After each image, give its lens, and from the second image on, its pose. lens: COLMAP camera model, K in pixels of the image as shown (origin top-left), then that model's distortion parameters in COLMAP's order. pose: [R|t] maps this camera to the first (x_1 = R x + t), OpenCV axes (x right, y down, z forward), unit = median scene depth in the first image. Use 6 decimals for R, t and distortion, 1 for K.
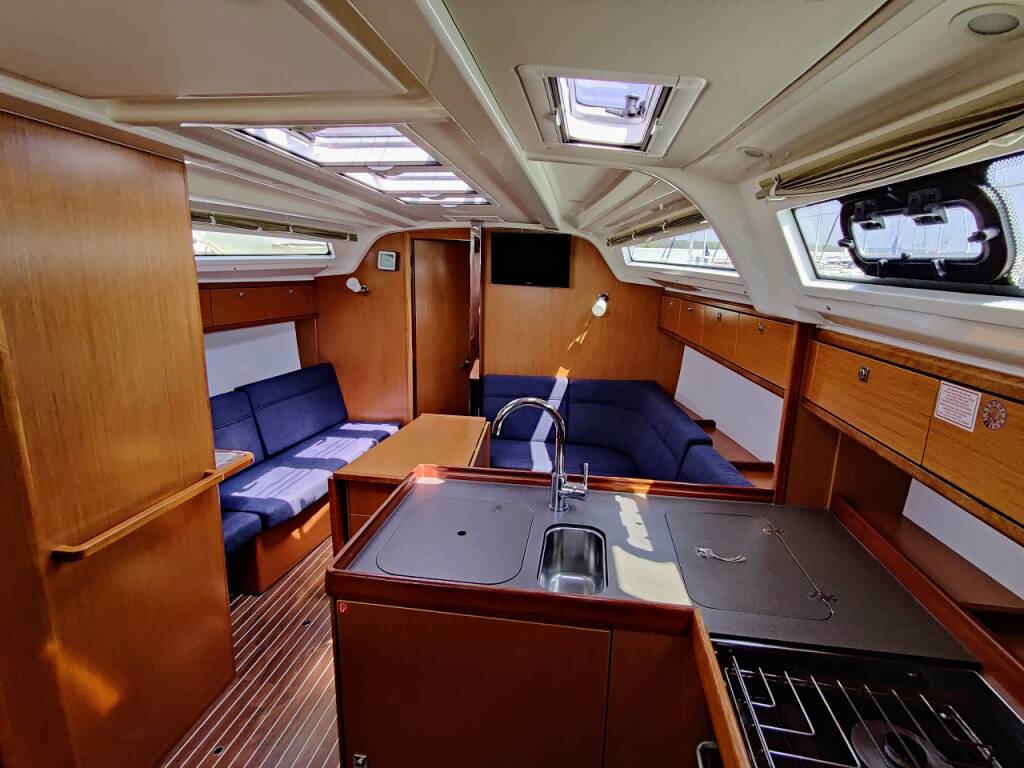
lens RADIAL K [[517.6, 0, 512.0], [0, 517.6, 384.0], [0, 0, 1]] dist [0.014219, 0.000761]
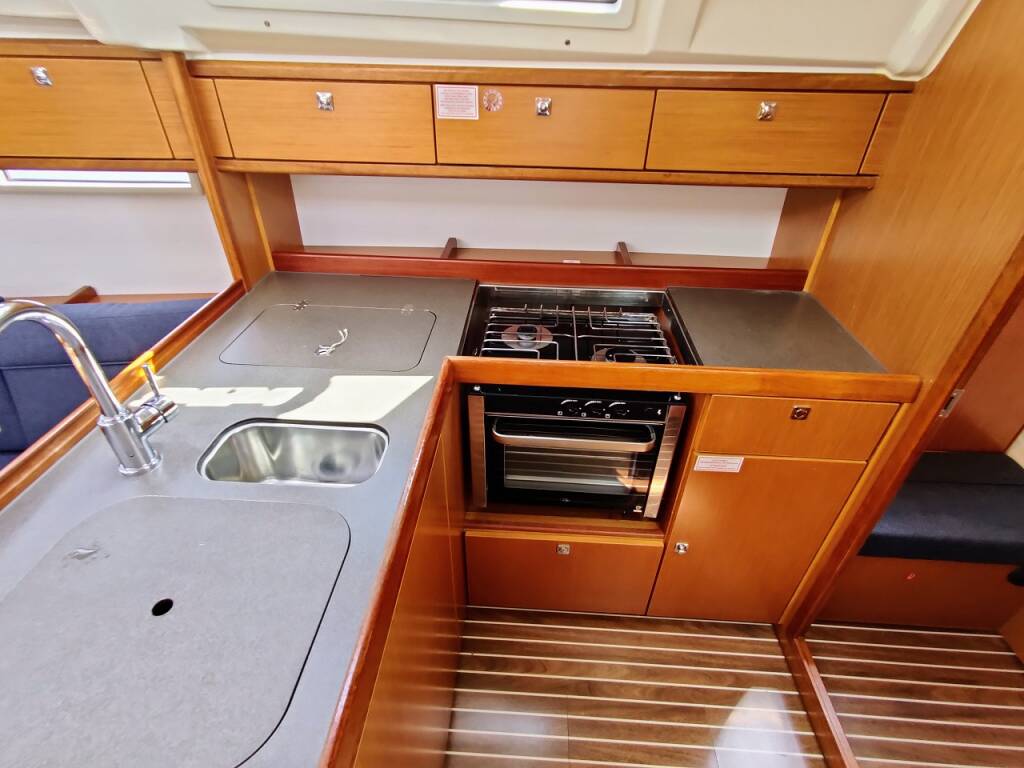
lens RADIAL K [[517.6, 0, 512.0], [0, 517.6, 384.0], [0, 0, 1]] dist [0.014219, 0.000761]
pose [[-0.091120, -0.595553, 0.798132, -0.396636], [0.205451, 0.772981, 0.600242, -0.106495], [-0.974416, 0.218671, 0.051923, 0.604168]]
